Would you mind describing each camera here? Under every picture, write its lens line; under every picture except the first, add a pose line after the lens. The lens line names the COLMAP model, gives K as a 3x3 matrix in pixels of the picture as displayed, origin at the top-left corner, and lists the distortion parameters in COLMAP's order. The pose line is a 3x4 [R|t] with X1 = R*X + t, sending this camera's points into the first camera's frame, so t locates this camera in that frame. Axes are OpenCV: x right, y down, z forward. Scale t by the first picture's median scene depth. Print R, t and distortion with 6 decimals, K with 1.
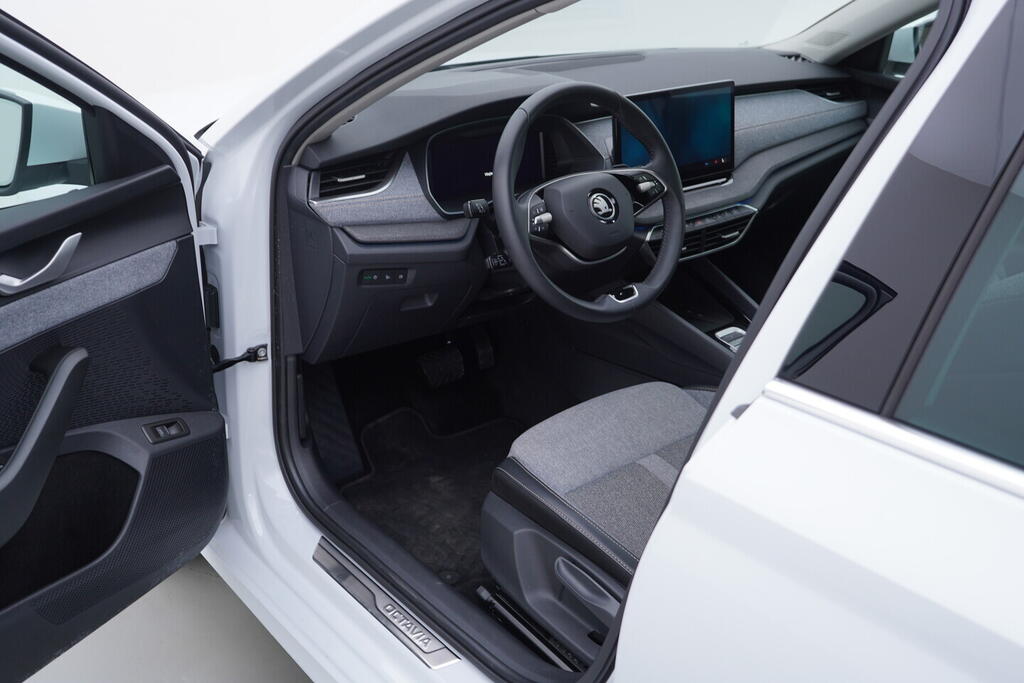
lens RADIAL K [[1080.5, 0, 512.0], [0, 1080.5, 341.5], [0, 0, 1]] dist [0.002998, 0.011721]
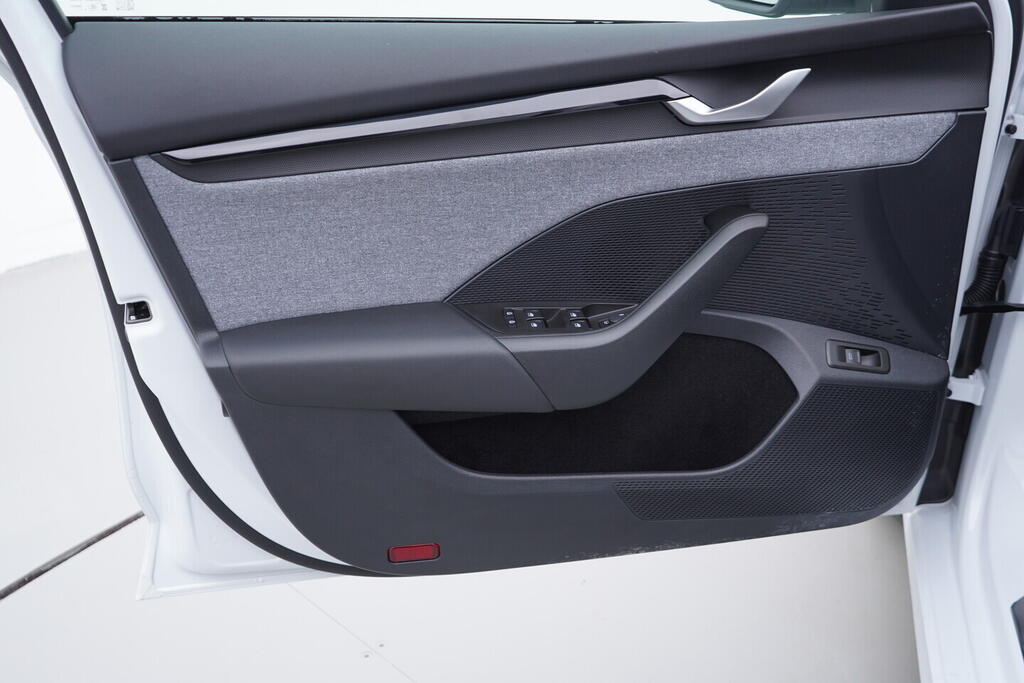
lens RADIAL K [[1080.5, 0, 512.0], [0, 1080.5, 341.5], [0, 0, 1]] dist [0.002998, 0.011721]
pose [[0.600906, 0.333050, -0.726629, 0.086192], [-0.282910, 0.938833, 0.196354, -0.009111], [0.747579, 0.087580, 0.658373, 0.327276]]
